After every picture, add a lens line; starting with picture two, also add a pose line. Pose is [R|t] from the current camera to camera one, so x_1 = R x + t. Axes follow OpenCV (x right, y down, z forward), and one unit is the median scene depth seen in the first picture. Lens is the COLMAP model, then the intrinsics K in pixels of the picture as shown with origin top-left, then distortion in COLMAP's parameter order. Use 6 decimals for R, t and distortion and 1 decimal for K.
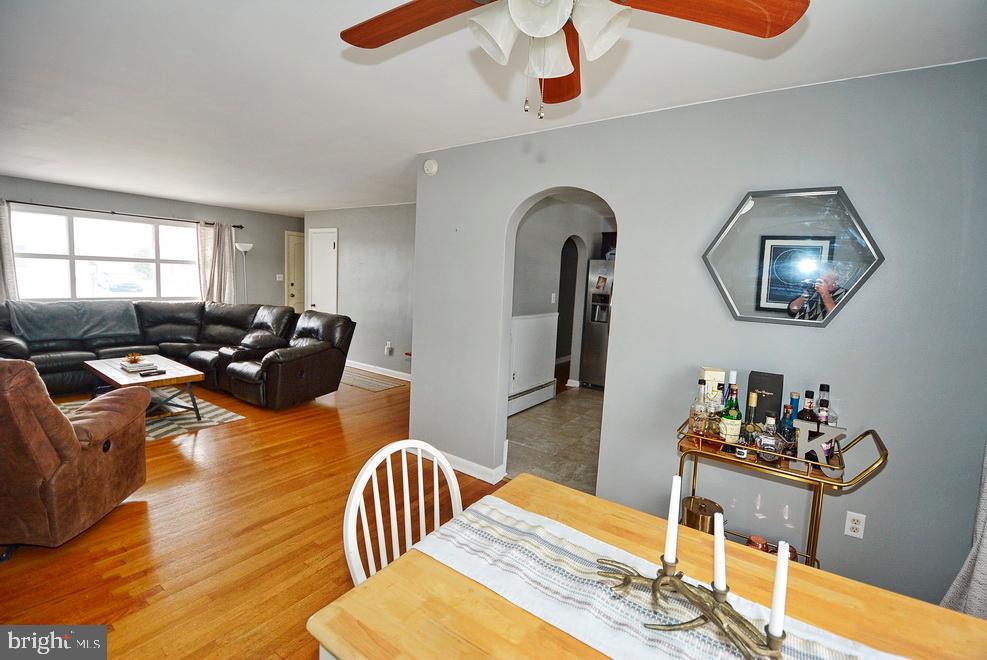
lens RADIAL K [[431.9, 0, 500.5], [0, 431.9, 324.0], [0, 0, 1]] dist [-0.004354, -0.010462]
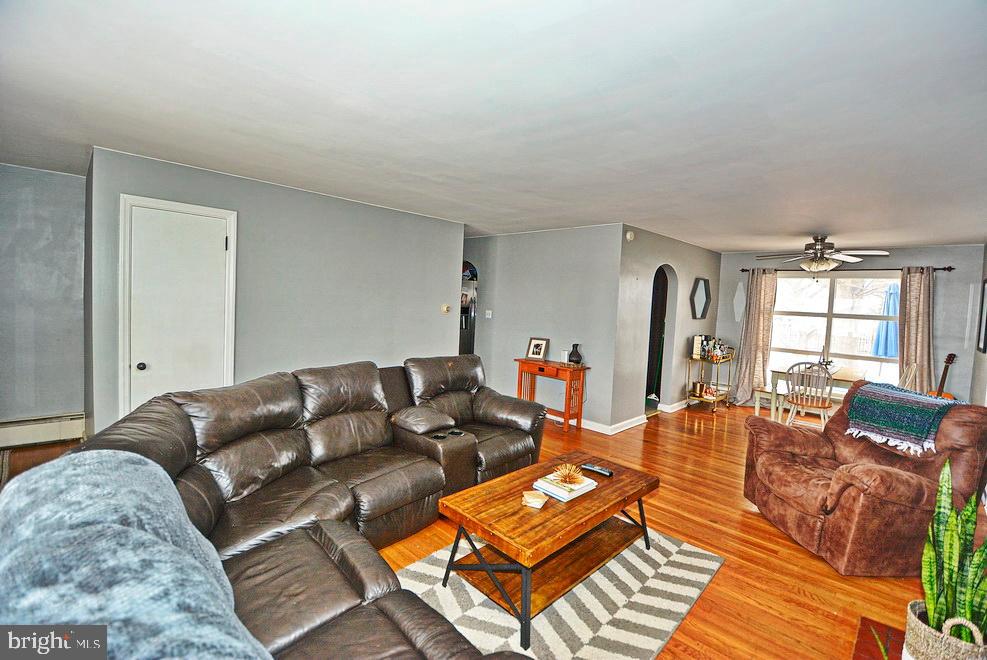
lens RADIAL K [[431.9, 0, 492.7], [0, 431.9, 325.3], [0, 0, 1]] dist [-0.004354, -0.010462]
pose [[0.187207, -0.105100, 0.976682, -1.106410], [0.064024, 0.993451, 0.094633, -0.142358], [-0.980232, 0.044816, 0.192710, 0.751112]]
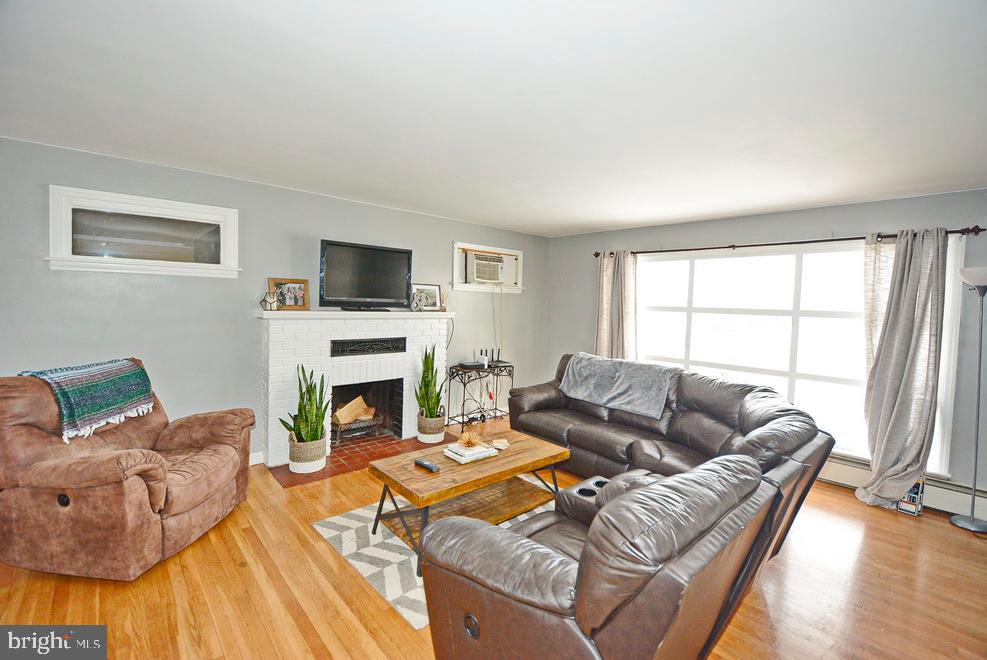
lens RADIAL K [[431.9, 0, 493.6], [0, 431.9, 326.3], [0, 0, 1]] dist [-0.004354, -0.010462]
pose [[-0.241604, -0.000779, -0.970375, -0.127675], [-0.145691, 0.988694, 0.035481, -0.108056], [0.959376, 0.149948, -0.238986, 0.910775]]
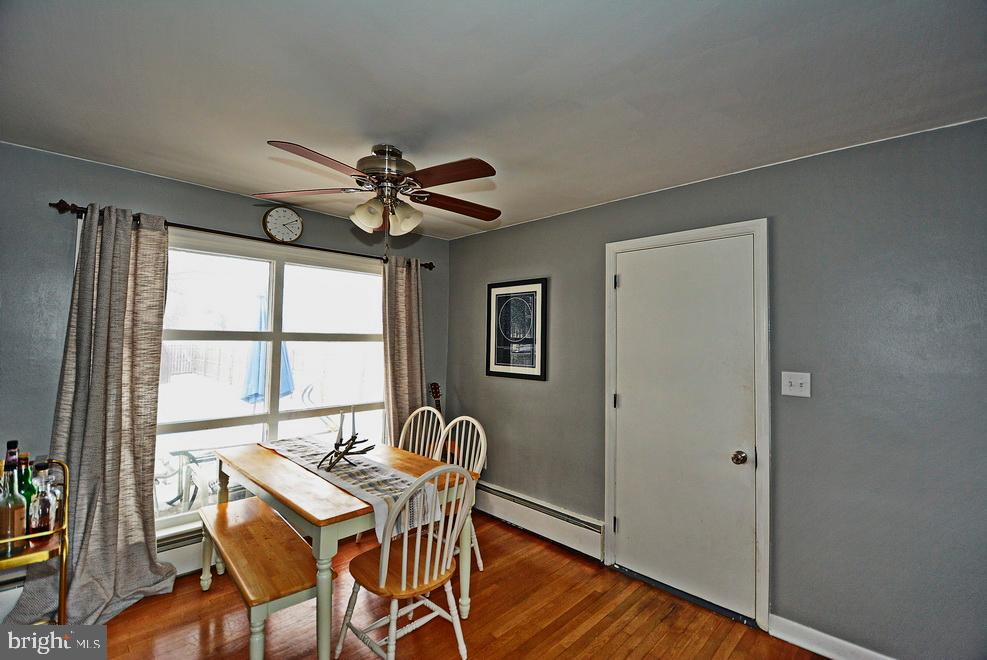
lens RADIAL K [[431.9, 0, 495.7], [0, 431.9, 328.0], [0, 0, 1]] dist [-0.004354, -0.010462]
pose [[-0.981782, -0.063186, 0.179199, -0.161712], [-0.049210, 0.995466, 0.081398, -0.071367], [-0.183530, 0.071097, -0.980440, 0.586717]]
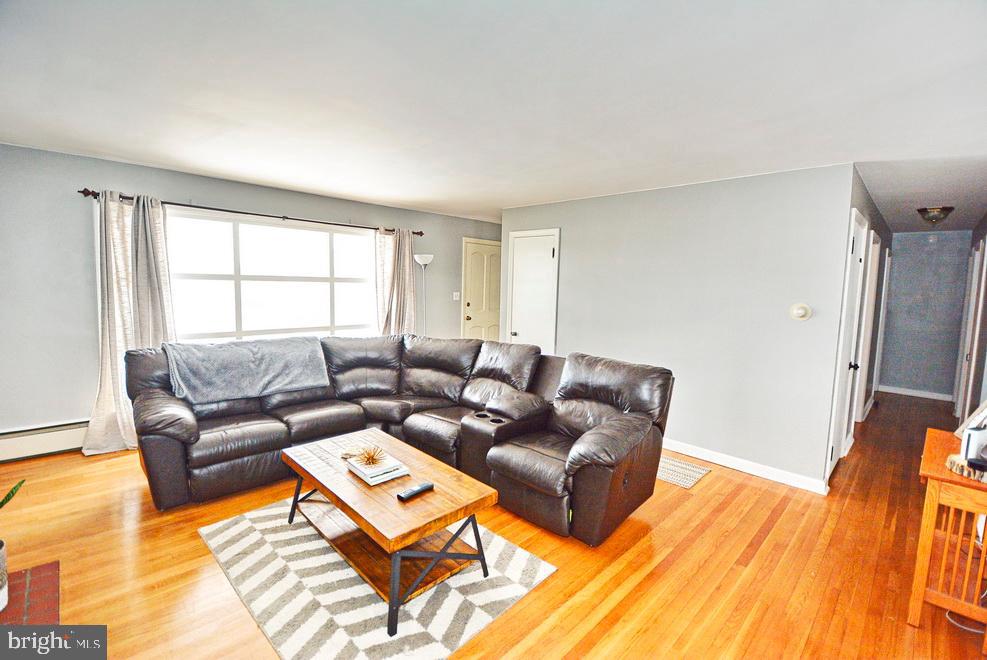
lens RADIAL K [[431.9, 0, 502.0], [0, 431.9, 326.3], [0, 0, 1]] dist [-0.004354, -0.010462]
pose [[0.985228, -0.004992, -0.171174, -0.451356], [0.002526, 0.999890, -0.014620, -0.063150], [0.171228, 0.013972, 0.985132, 0.358194]]
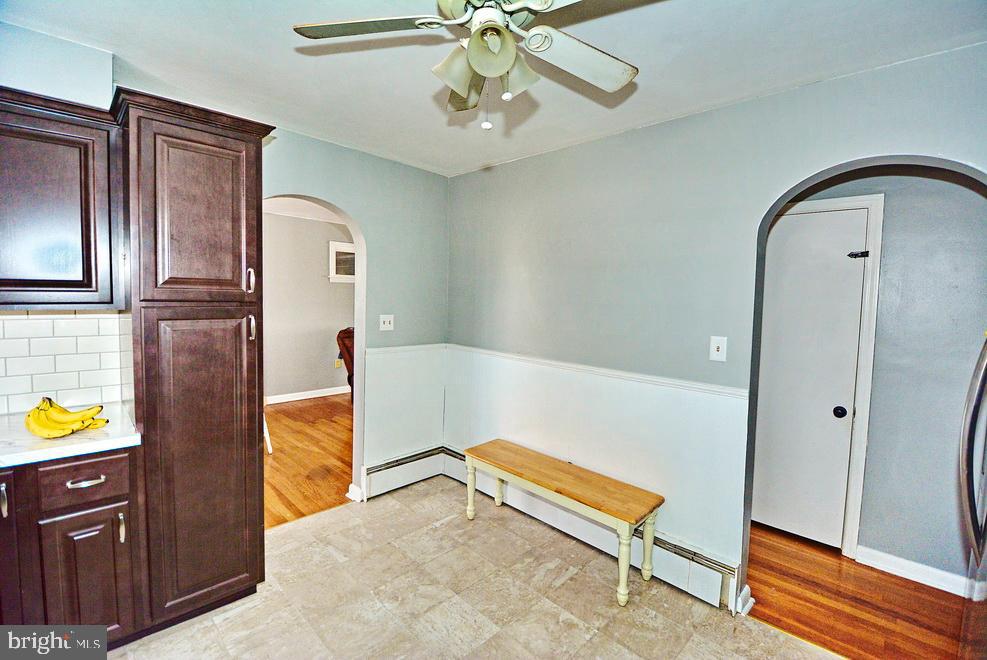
lens RADIAL K [[431.9, 0, 496.5], [0, 431.9, 321.1], [0, 0, 1]] dist [-0.004354, -0.010462]
pose [[-0.160304, -0.002586, -0.987064, 0.547838], [-0.149012, 0.988599, 0.021610, -0.062603], [0.975755, 0.150549, -0.158861, 0.853433]]
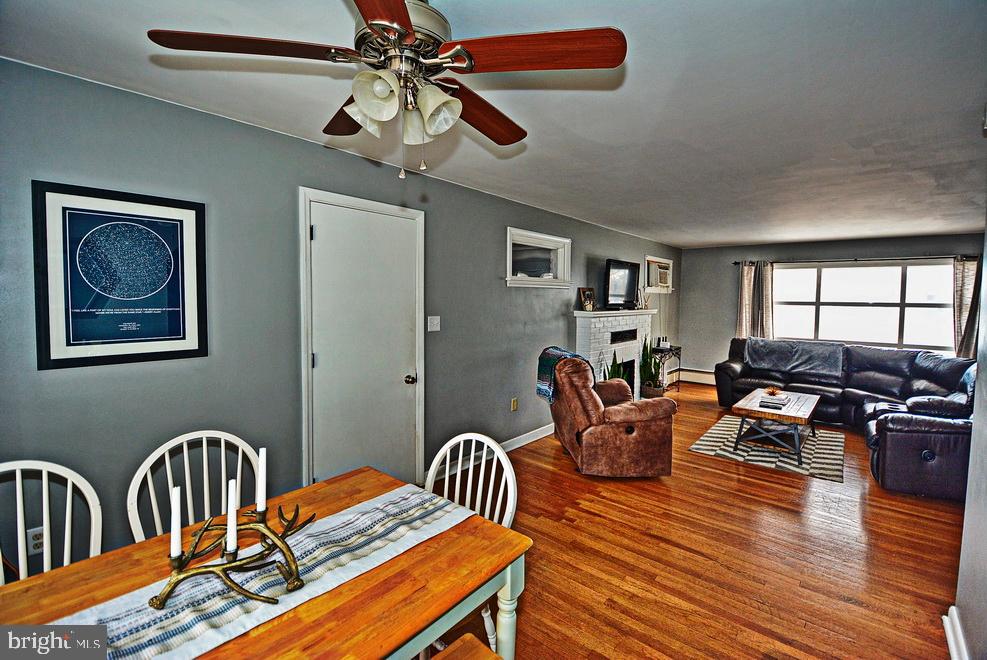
lens RADIAL K [[431.9, 0, 488.4], [0, 431.9, 323.4], [0, 0, 1]] dist [-0.004354, -0.010462]
pose [[-0.121324, 0.009514, -0.992567, 0.270474], [-0.122685, 0.992143, 0.024506, -0.025172], [0.985002, 0.124747, -0.119203, 0.291330]]
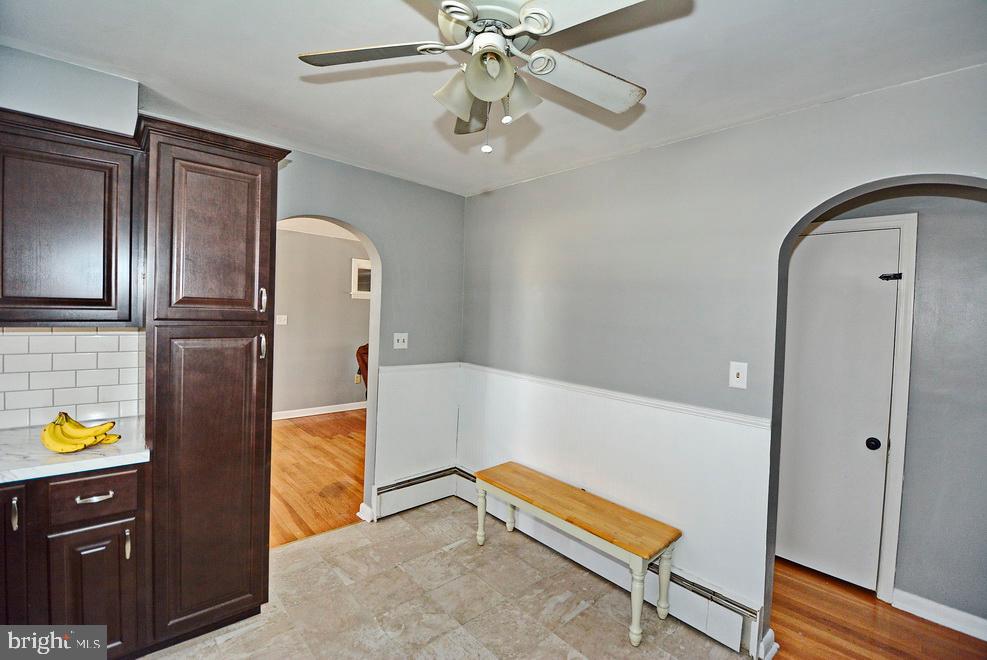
lens RADIAL K [[431.9, 0, 496.7], [0, 431.9, 321.2], [0, 0, 1]] dist [-0.004354, -0.010462]
pose [[-0.212576, -0.040819, -0.976292, 0.539444], [-0.161069, 0.986924, -0.006193, -0.069724], [0.963778, 0.155934, -0.216371, 0.863683]]
